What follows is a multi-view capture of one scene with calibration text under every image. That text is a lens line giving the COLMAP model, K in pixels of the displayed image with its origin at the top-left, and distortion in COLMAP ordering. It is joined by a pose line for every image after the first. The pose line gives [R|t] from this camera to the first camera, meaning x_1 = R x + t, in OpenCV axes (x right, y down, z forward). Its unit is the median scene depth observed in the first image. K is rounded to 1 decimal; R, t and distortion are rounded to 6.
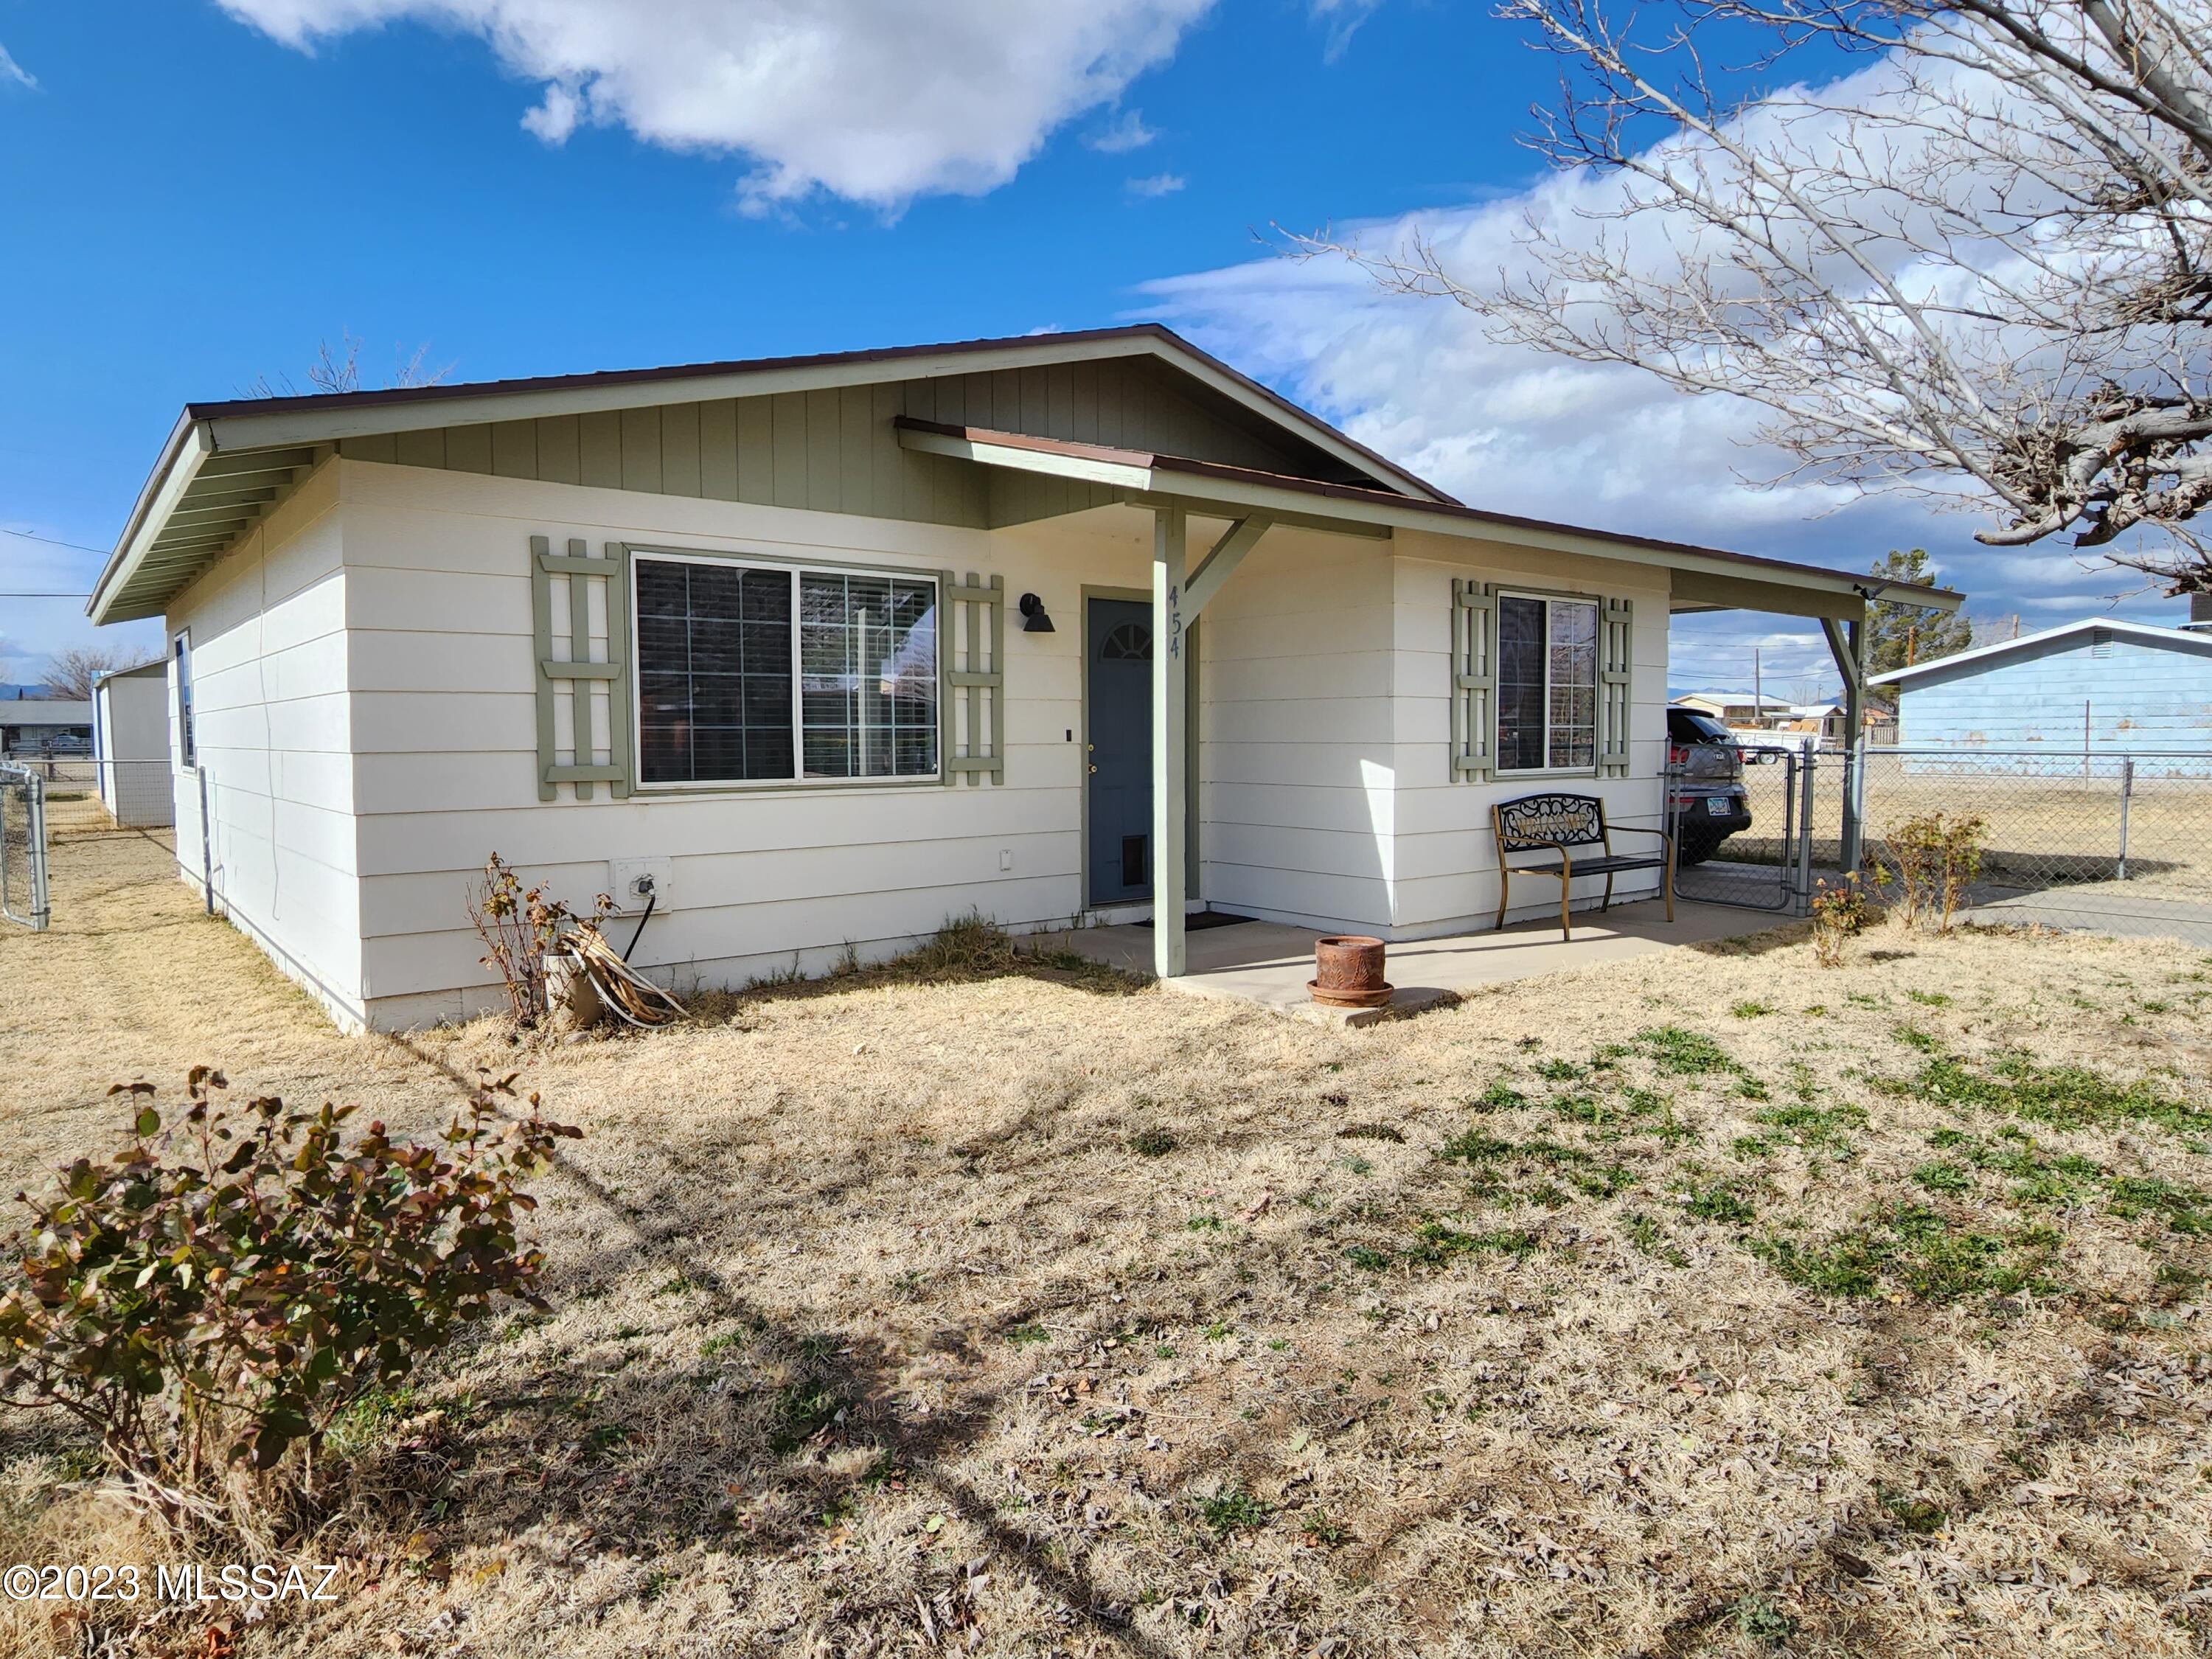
lens RADIAL K [[924.2, 0, 1108.9], [0, 924.2, 821.5], [0, 0, 1]] dist [0.001882, -0.001800]
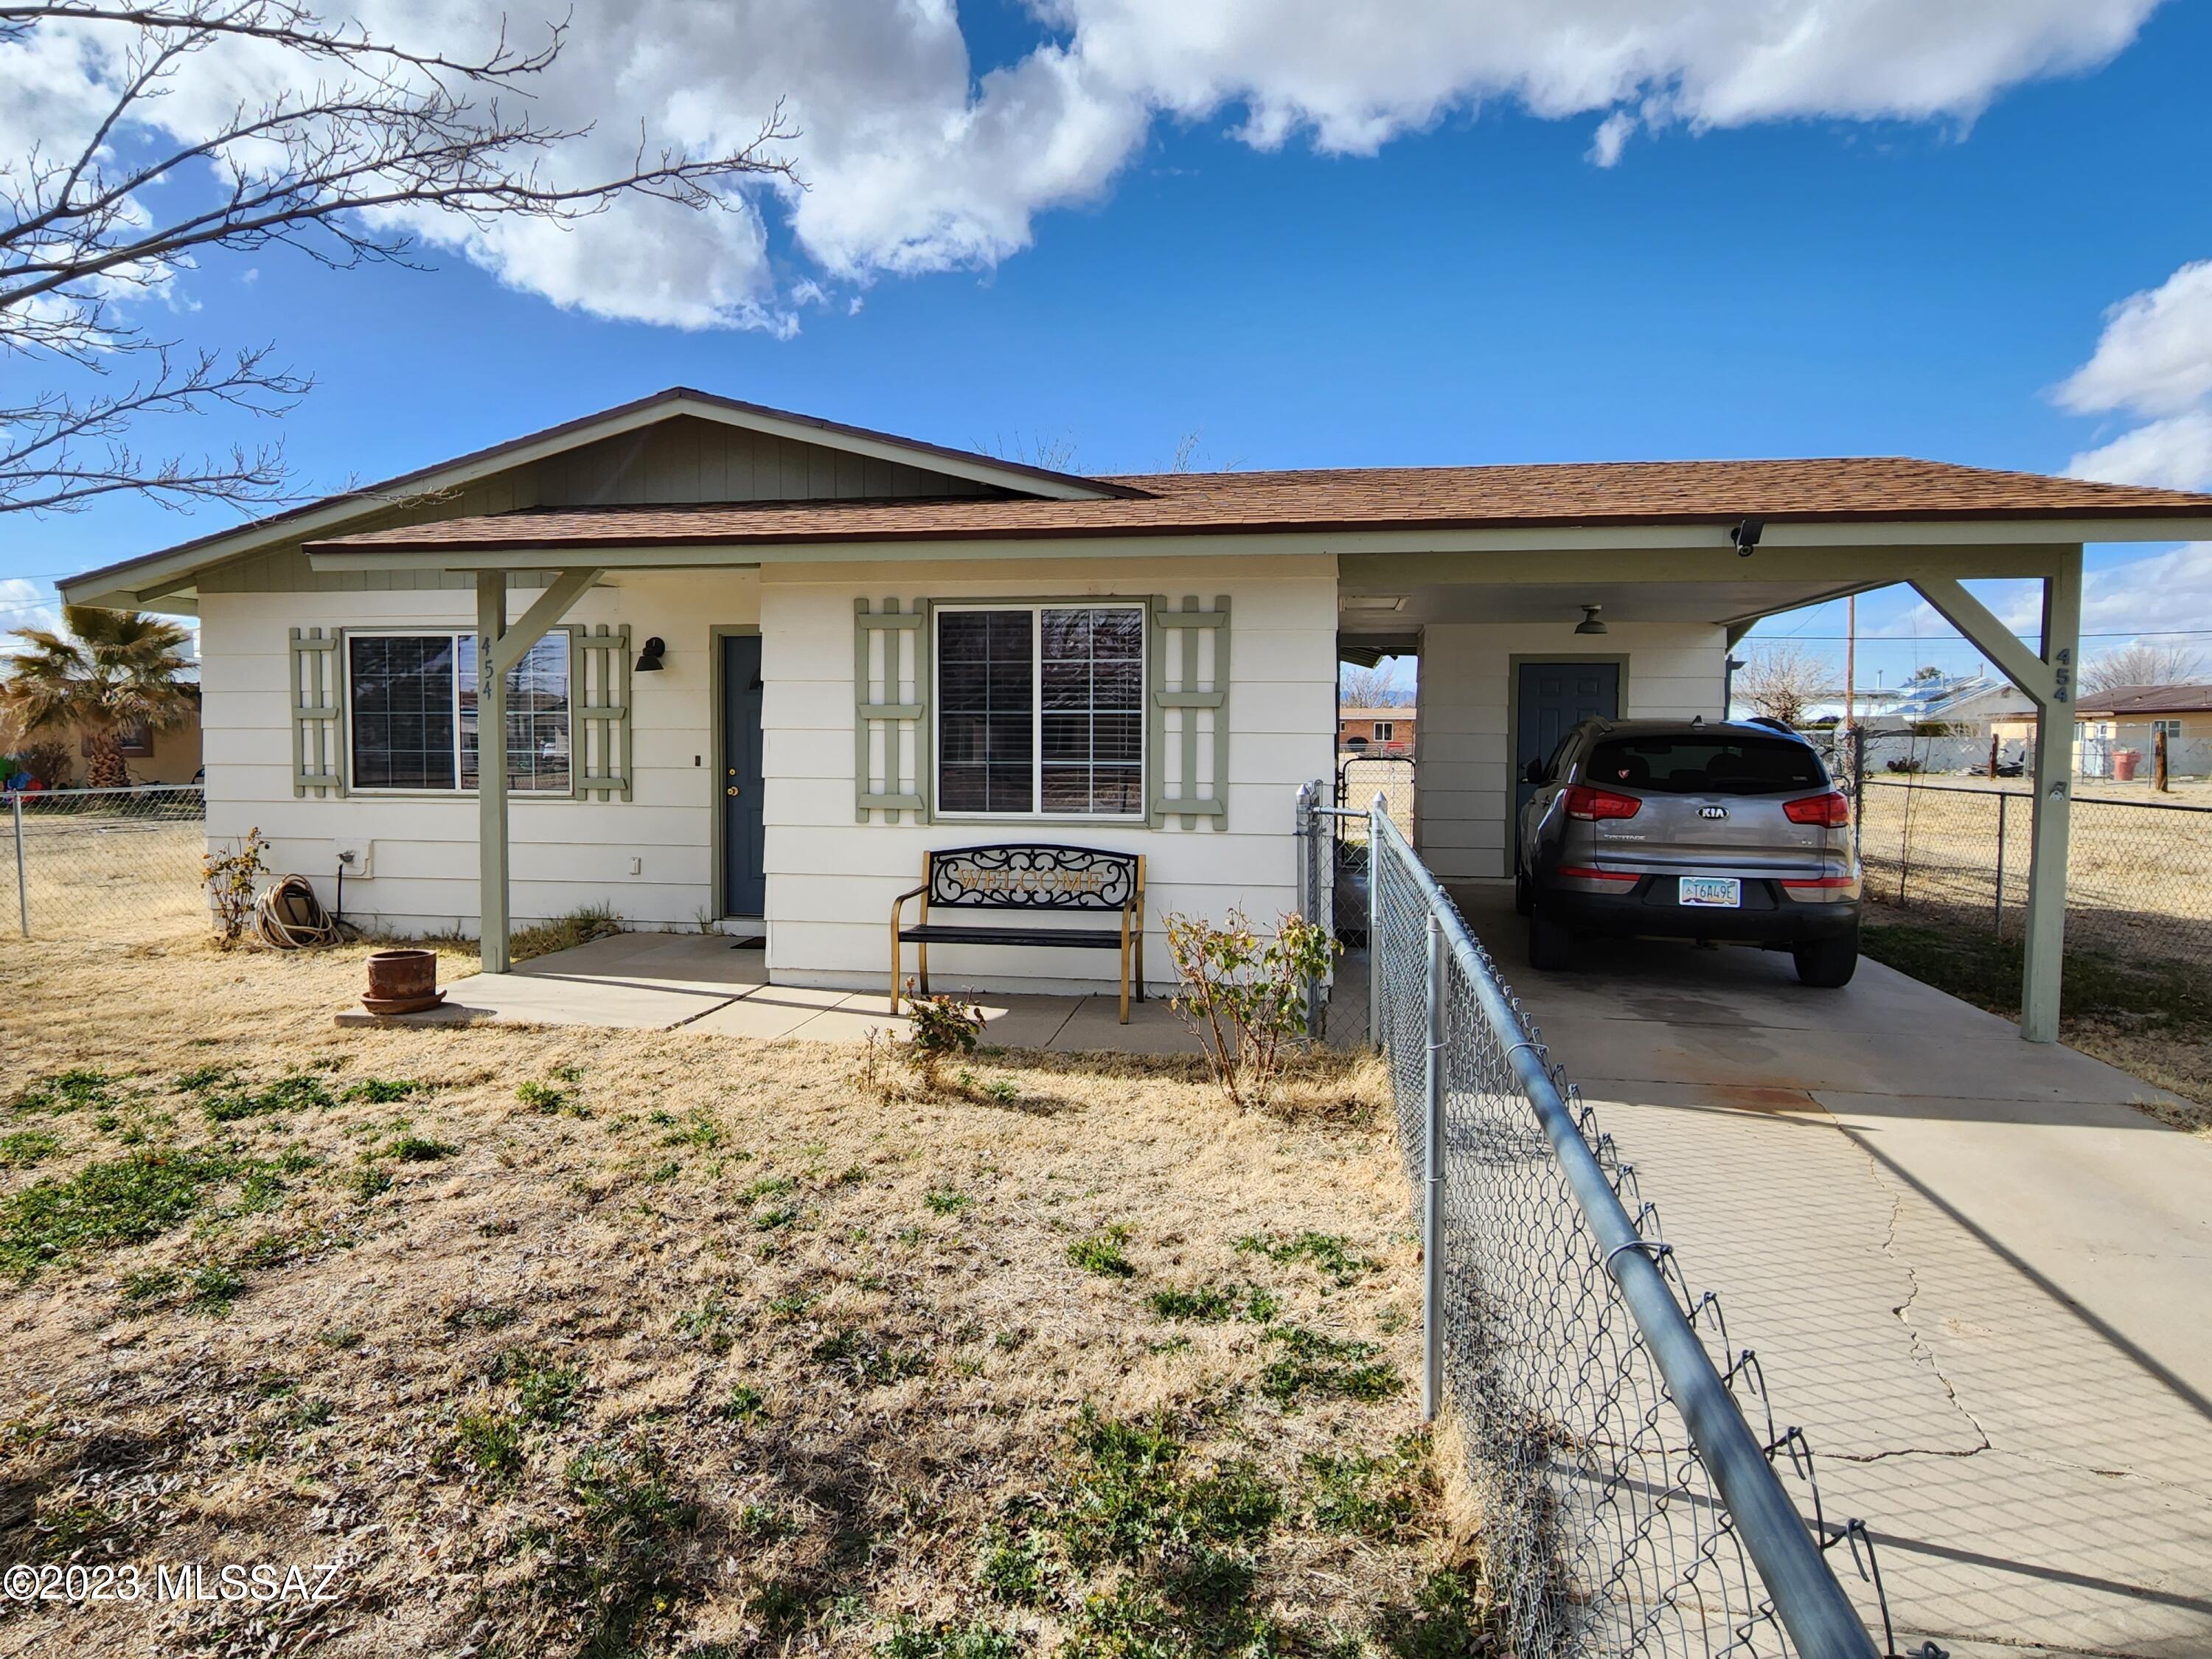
lens RADIAL K [[924.2, 0, 1110.3], [0, 924.2, 823.3], [0, 0, 1]] dist [0.001882, -0.001800]
pose [[0.809636, 0.057362, -0.584123, 1.052414], [-0.070054, 0.997543, 0.000862, -0.055904], [0.582737, 0.040222, 0.811665, 0.399398]]
